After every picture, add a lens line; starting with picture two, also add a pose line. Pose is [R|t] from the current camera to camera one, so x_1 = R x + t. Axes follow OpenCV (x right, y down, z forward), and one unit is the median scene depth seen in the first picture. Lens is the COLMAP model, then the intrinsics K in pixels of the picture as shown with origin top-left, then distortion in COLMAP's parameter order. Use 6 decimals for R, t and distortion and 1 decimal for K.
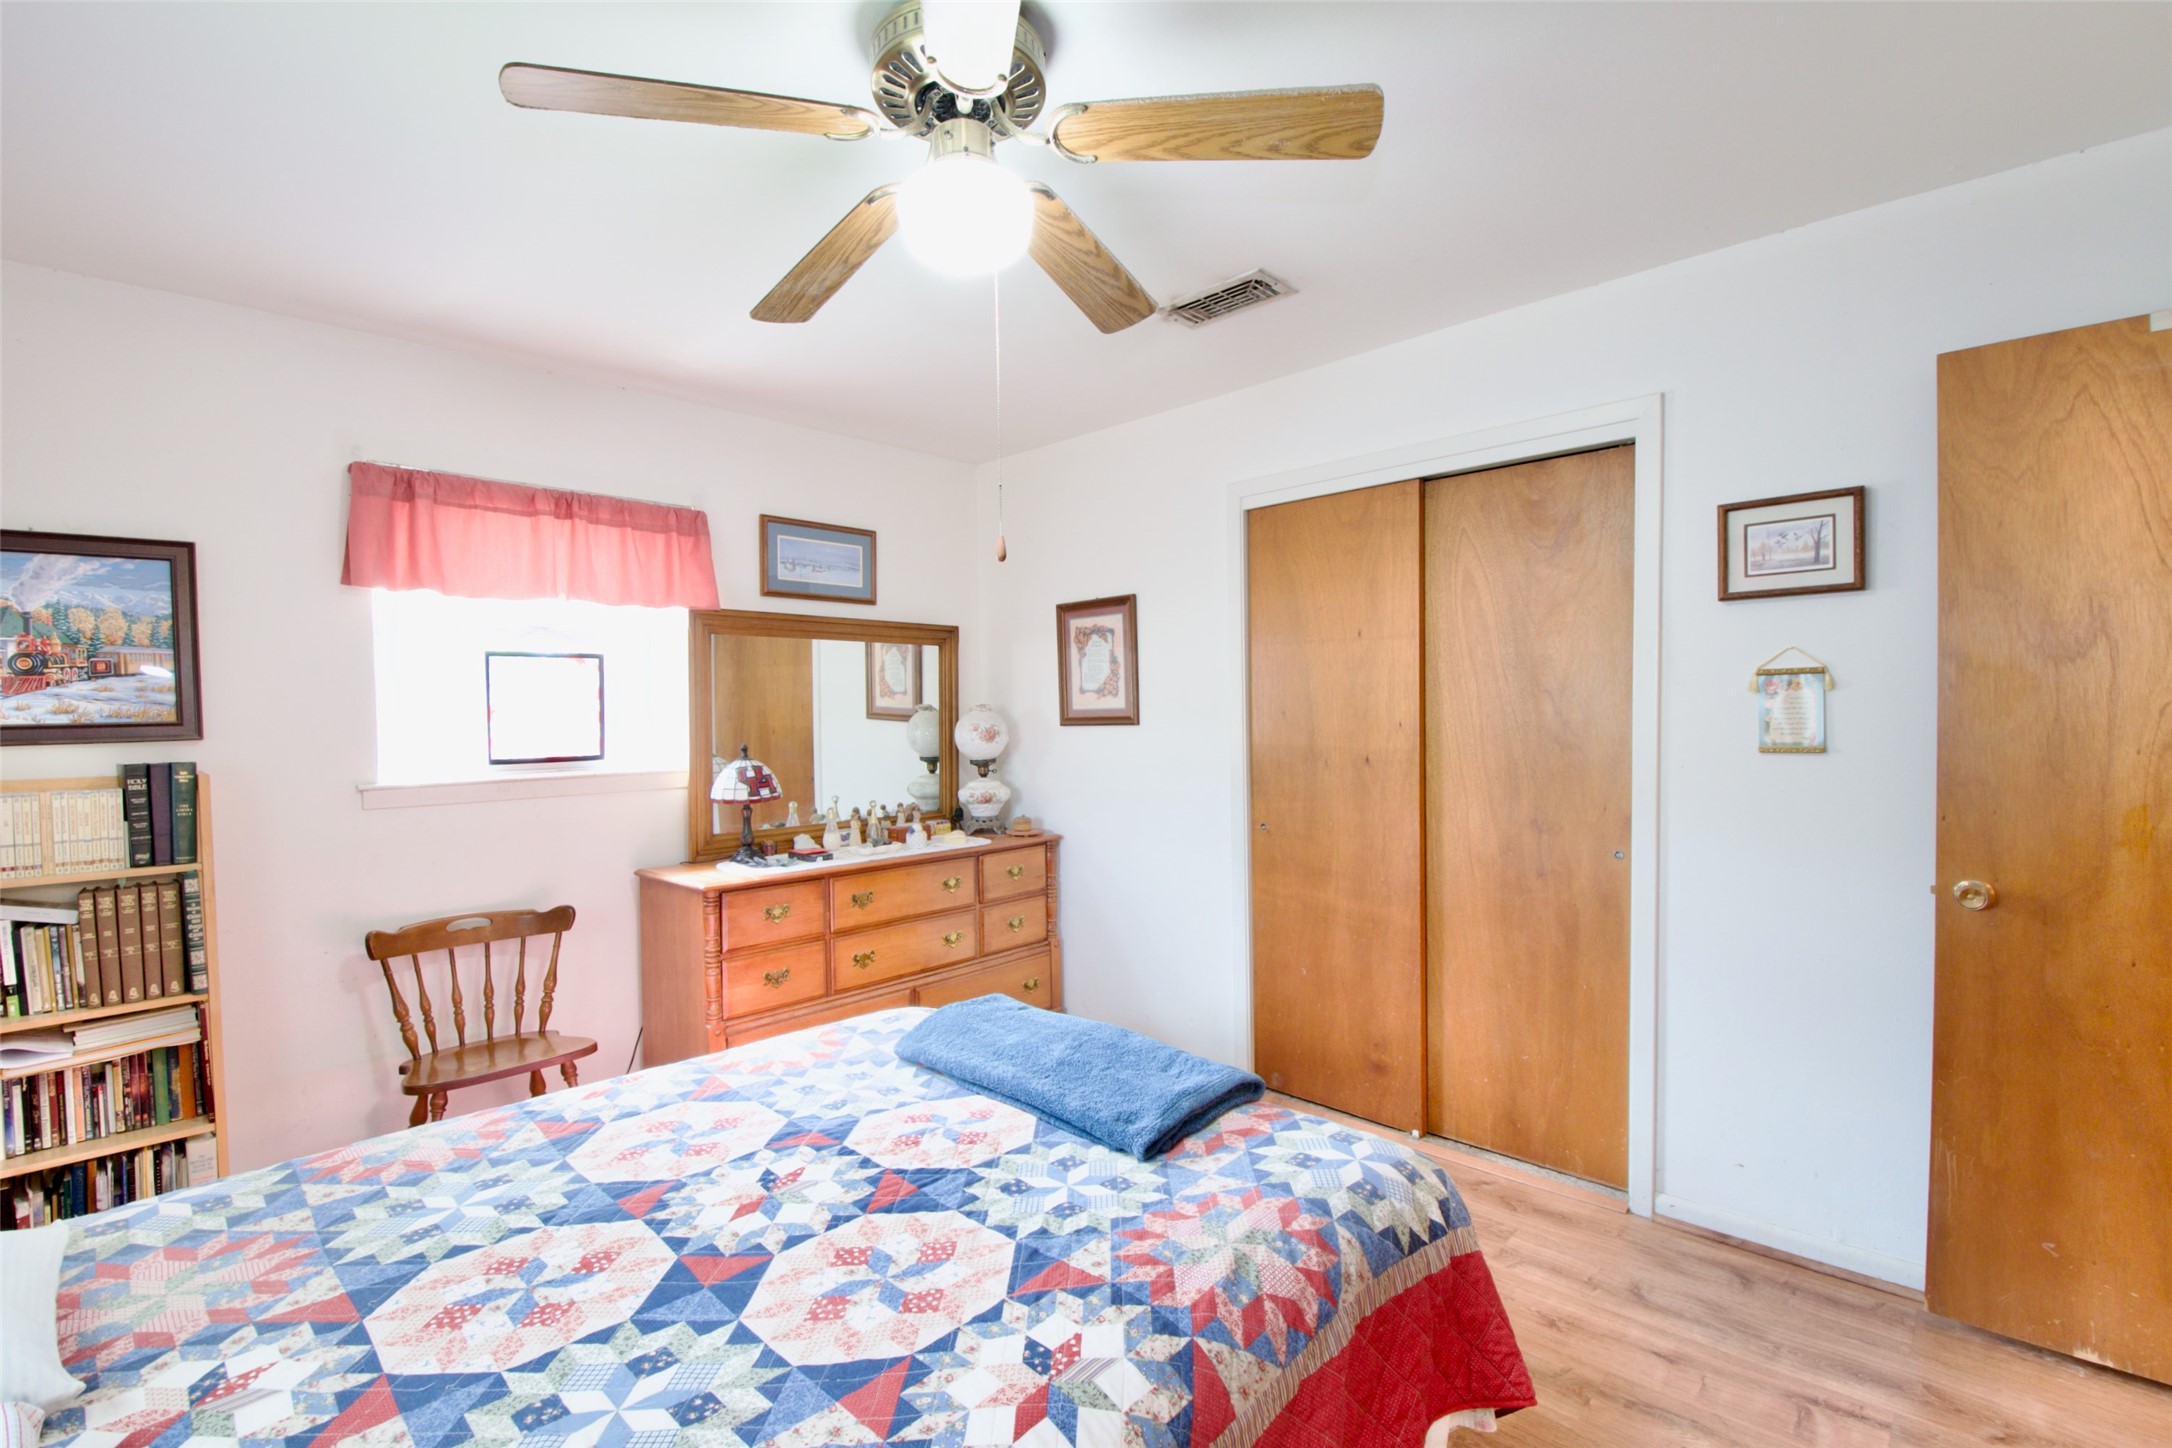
lens RADIAL K [[971.5, 0, 1086.8], [0, 971.5, 735.2], [0, 0, 1]] dist [0.017400, -0.024763]
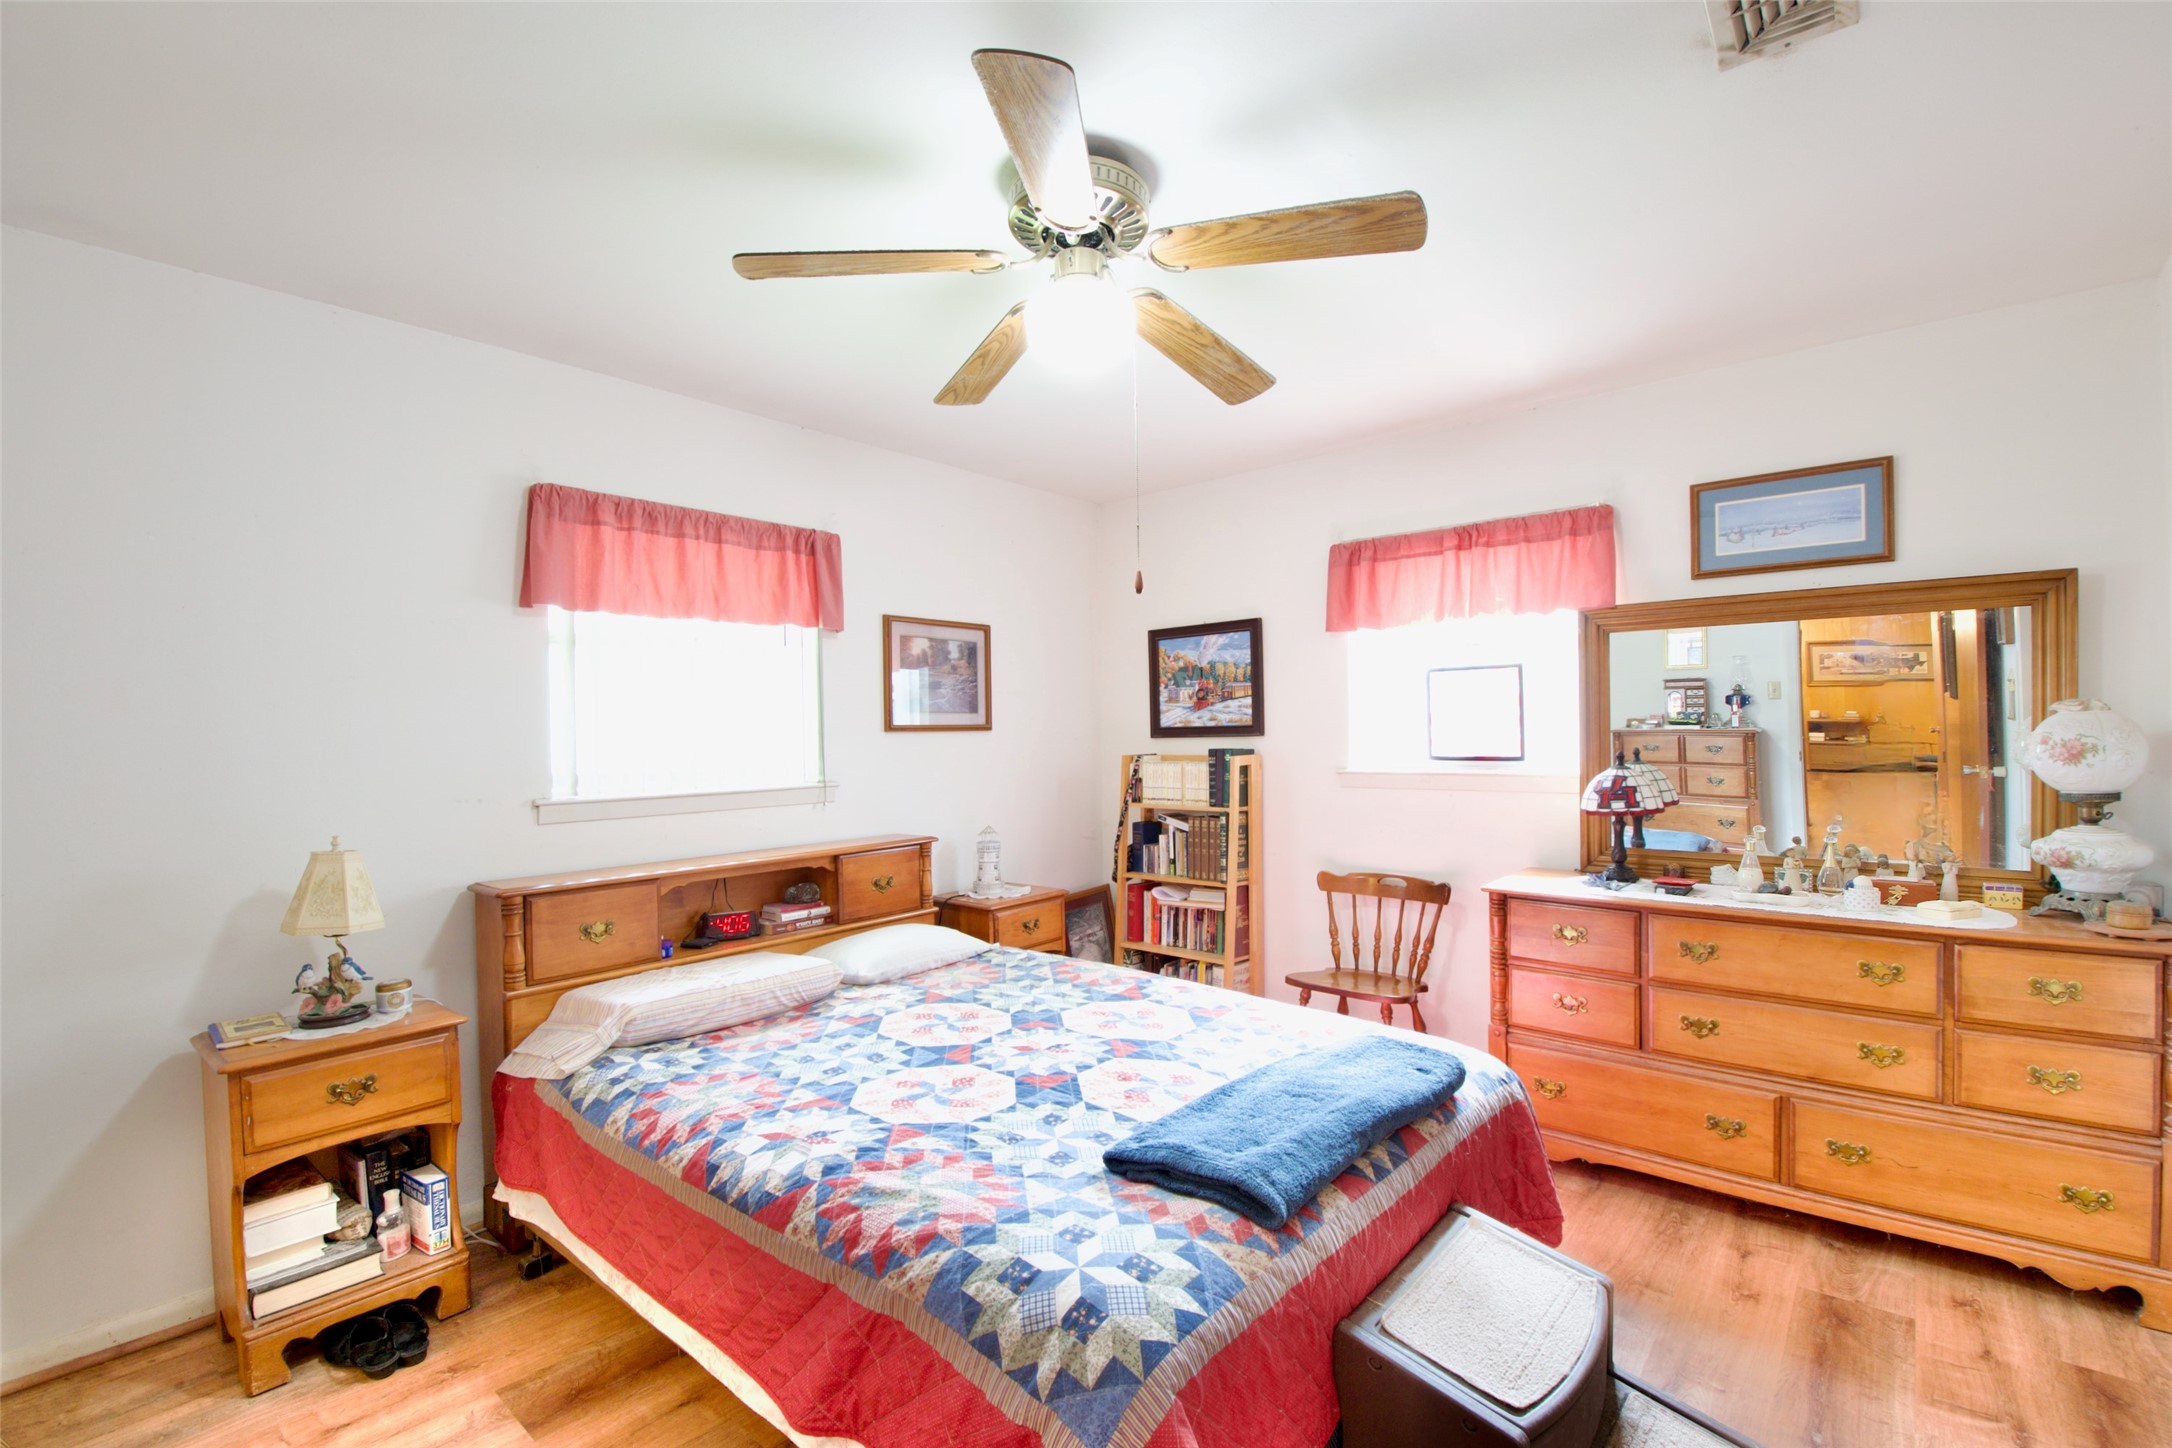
lens RADIAL K [[946.4, 0, 1088.1], [0, 946.4, 736.2], [0, 0, 1]] dist [0.020549, -0.027589]
pose [[0.054522, 0.021360, -0.998284, 0.752739], [-0.009743, 0.999735, 0.020859, -0.027948], [0.998465, 0.008589, 0.054716, 0.664013]]
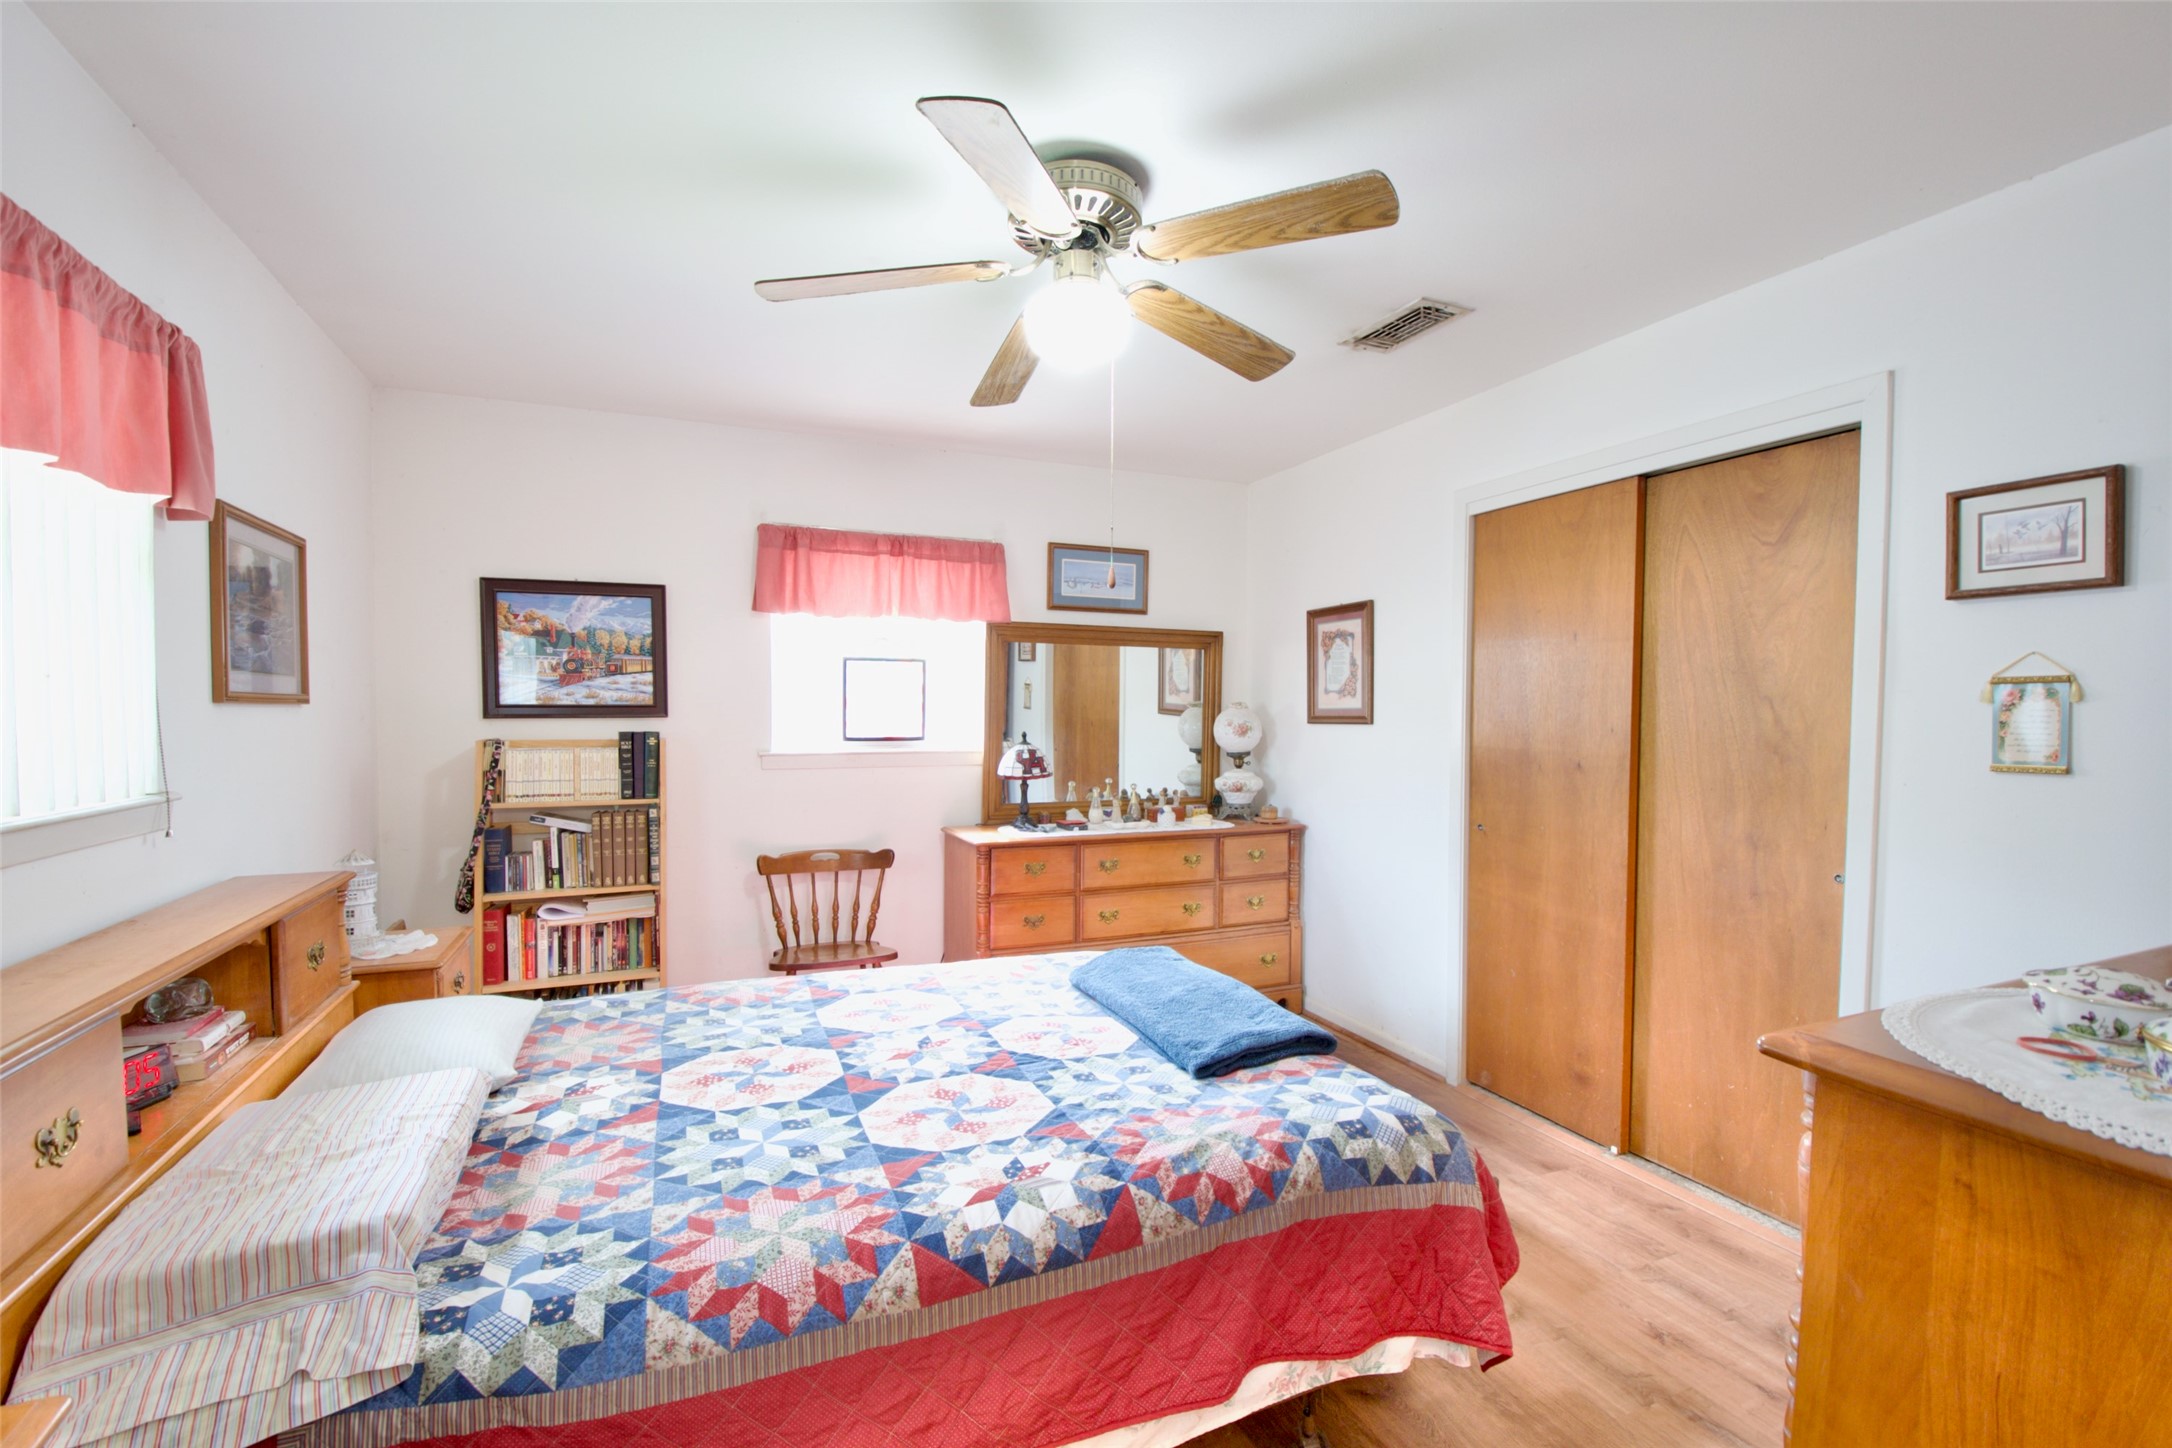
lens RADIAL K [[946.4, 0, 1088.1], [0, 946.4, 736.2], [0, 0, 1]] dist [0.020549, -0.027589]
pose [[0.921032, 0.030271, -0.388309, 0.275179], [-0.028341, 0.999541, 0.010698, 0.000030], [0.388455, 0.001152, 0.921467, -0.105375]]
